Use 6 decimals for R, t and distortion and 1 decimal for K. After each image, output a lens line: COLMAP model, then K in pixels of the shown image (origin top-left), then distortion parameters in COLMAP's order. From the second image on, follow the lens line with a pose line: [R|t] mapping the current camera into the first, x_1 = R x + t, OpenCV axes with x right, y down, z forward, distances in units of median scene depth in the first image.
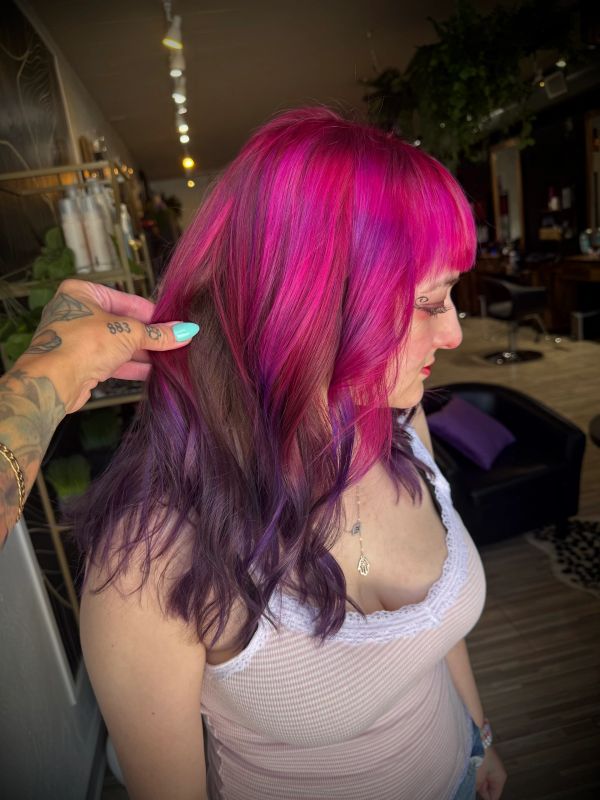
lens RADIAL K [[607.4, 0, 308.4], [0, 607.4, 399.3], [0, 0, 1]] dist [0.001563, -0.003151]
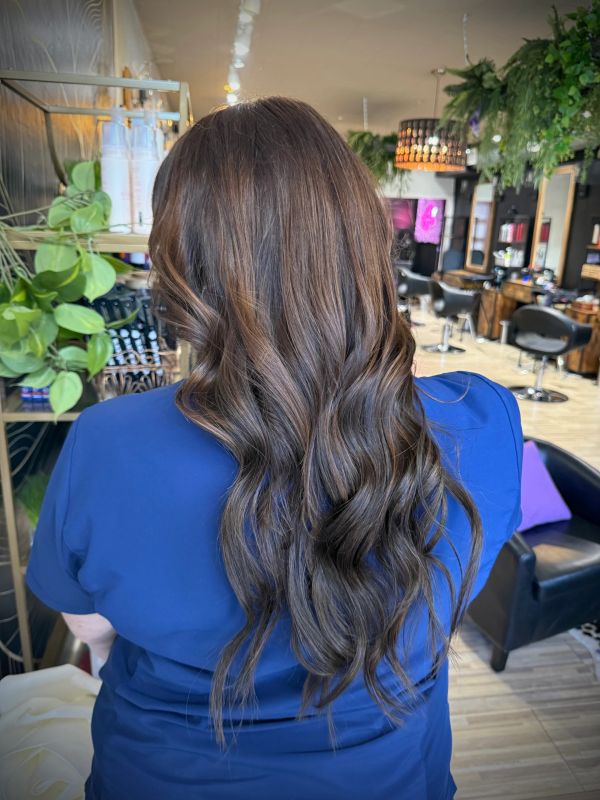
lens RADIAL K [[619.1, 0, 318.5], [0, 619.1, 403.6], [0, 0, 1]] dist [-0.004917, -0.001443]
pose [[0.983727, 0.176656, 0.032764, -0.059586], [-0.177266, 0.984021, 0.016733, -0.029543], [-0.029284, -0.022269, 0.999323, 0.123766]]
